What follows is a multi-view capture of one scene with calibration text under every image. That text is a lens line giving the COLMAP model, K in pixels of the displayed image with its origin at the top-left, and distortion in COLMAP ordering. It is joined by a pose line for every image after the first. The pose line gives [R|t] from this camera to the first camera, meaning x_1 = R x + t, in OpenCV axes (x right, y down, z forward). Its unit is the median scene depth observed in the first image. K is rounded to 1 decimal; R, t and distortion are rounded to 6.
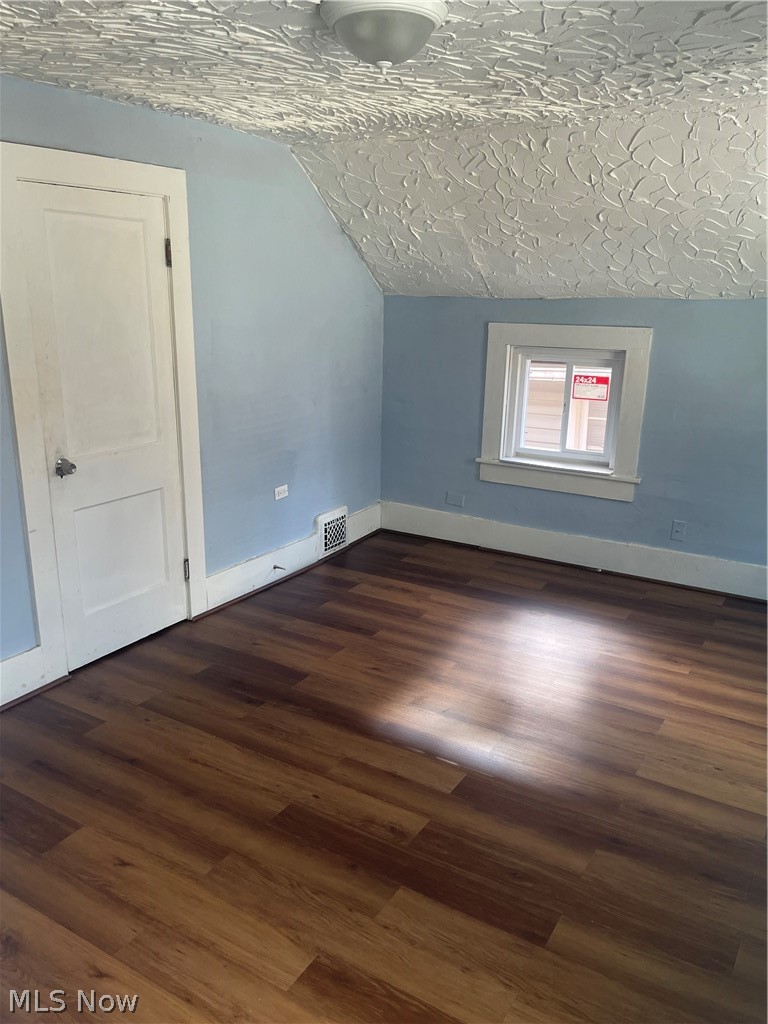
lens RADIAL K [[801.9, 0, 385.2], [0, 801.9, 516.0], [0, 0, 1]] dist [0.041196, -0.009331]
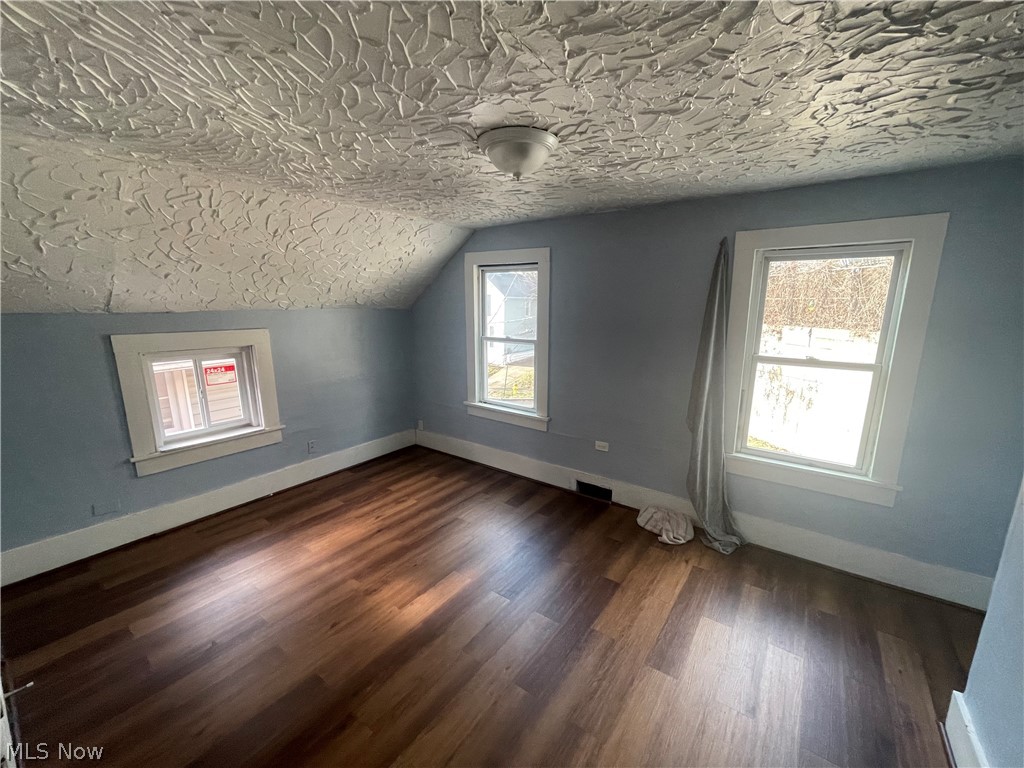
lens RADIAL K [[415.3, 0, 516.7], [0, 415.3, 383.7], [0, 0, 1]] dist [-0.001895, 0.000049]
pose [[0.074480, -0.204363, 0.976058, -0.392397], [0.265459, 0.947523, 0.178132, -0.138949], [-0.961241, 0.245836, 0.124821, 0.443404]]
